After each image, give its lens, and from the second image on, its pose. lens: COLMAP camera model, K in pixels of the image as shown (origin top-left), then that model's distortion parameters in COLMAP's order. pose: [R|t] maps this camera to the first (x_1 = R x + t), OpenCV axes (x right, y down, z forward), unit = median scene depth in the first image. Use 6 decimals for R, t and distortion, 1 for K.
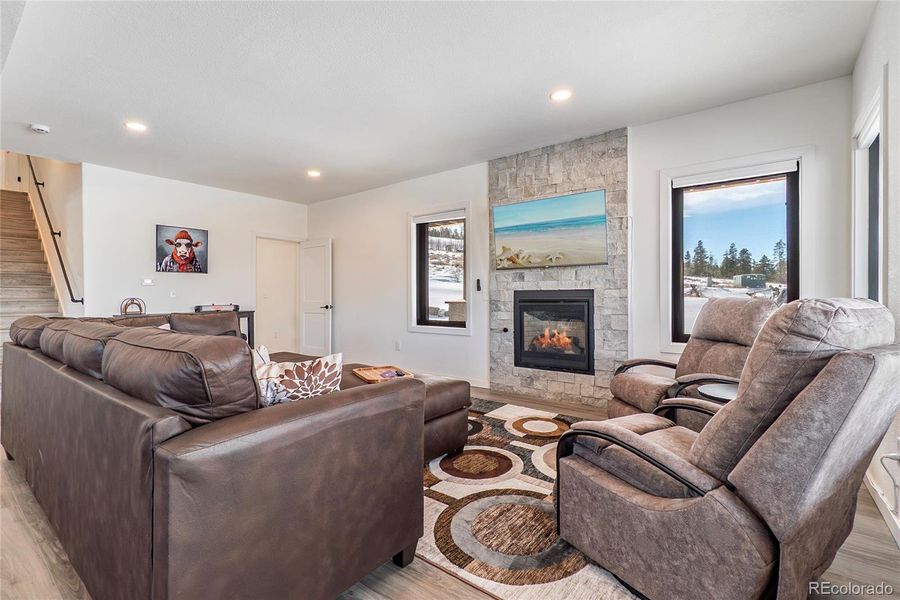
lens RADIAL K [[412.3, 0, 450.0], [0, 412.3, 300.0], [0, 0, 1]] dist [-0.000022, 0.000569]
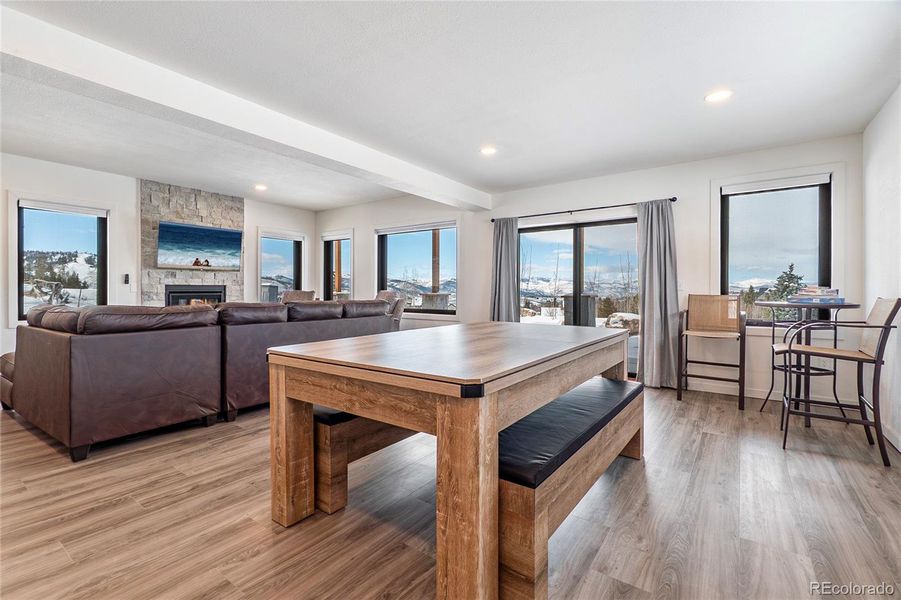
lens RADIAL K [[417.8, 0, 444.9], [0, 417.8, 293.2], [0, 0, 1]] dist [-0.000496, -0.001155]
pose [[-0.035260, -0.002675, 0.999375, -1.227432], [0.006711, 0.999973, 0.002914, 0.007193], [-0.999356, 0.006809, -0.035241, 0.135484]]
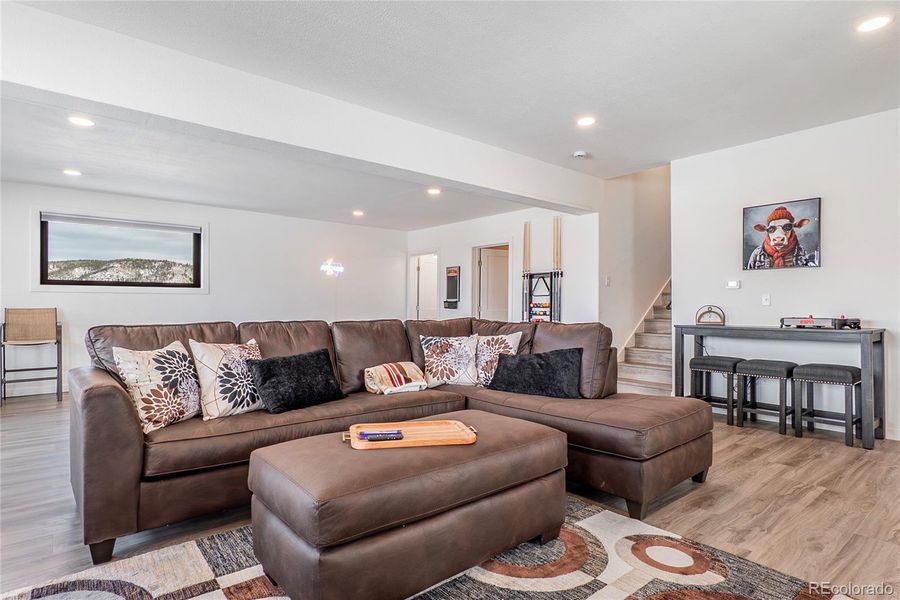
lens RADIAL K [[493.2, 0, 444.4], [0, 493.2, 300.9], [0, 0, 1]] dist [0.002610, 0.000432]
pose [[-0.221734, -0.004039, -0.975099, 0.341235], [-0.009974, 0.999949, -0.001874, -0.006501], [0.975056, 0.009310, -0.221763, 0.781039]]
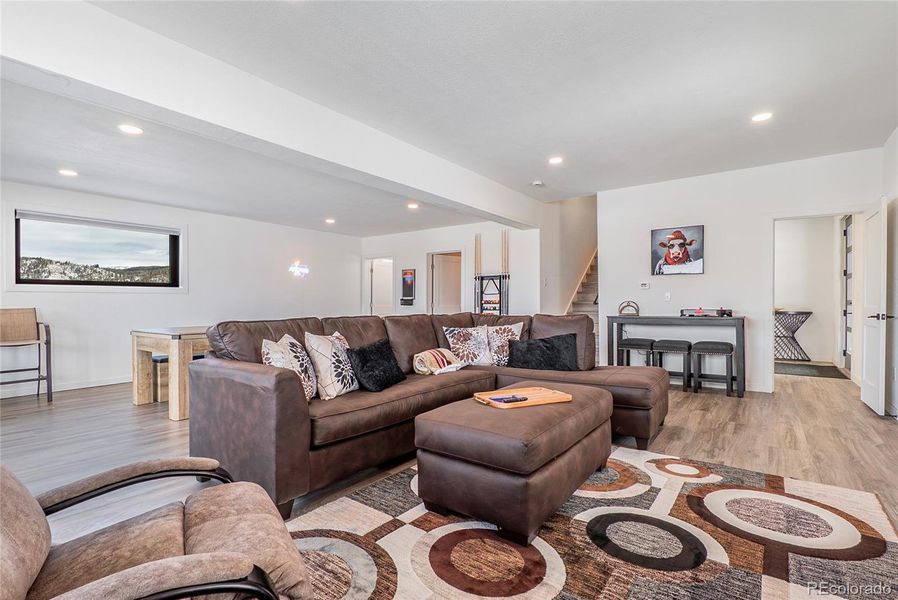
lens RADIAL K [[438.2, 0, 449.0], [0, 438.2, 300.0], [0, 0, 1]] dist [-0.004819, -0.000399]
pose [[0.016942, -0.000710, -0.999856, 0.445400], [-0.004546, 0.999989, -0.000787, -0.004400], [0.999846, 0.004559, 0.016938, 0.553354]]
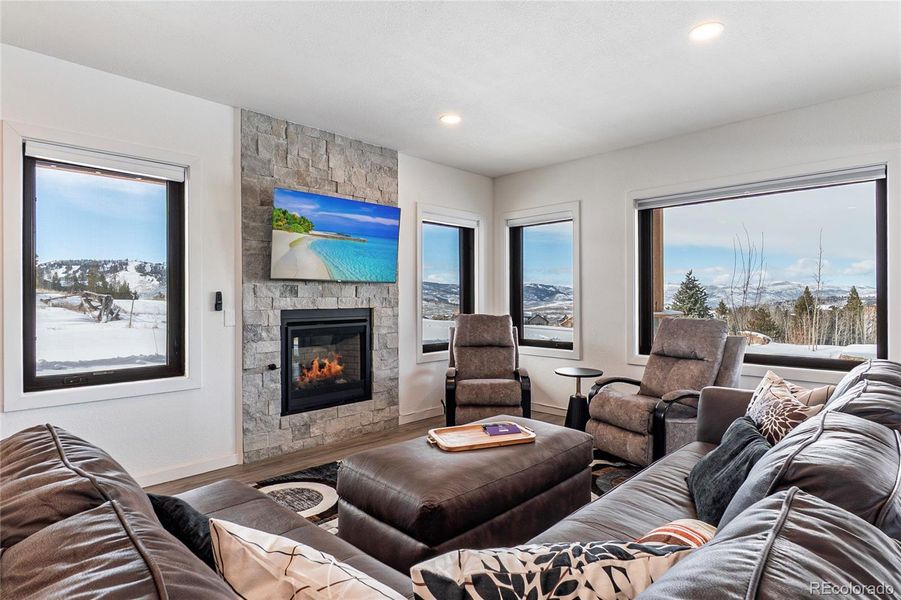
lens RADIAL K [[493.7, 0, 444.9], [0, 493.7, 300.9], [0, 0, 1]] dist [0.002610, 0.000432]
pose [[0.116658, -0.001500, 0.993171, -0.653522], [0.012614, 0.999920, 0.000029, -0.034775], [-0.993092, 0.012524, 0.116668, 0.613617]]
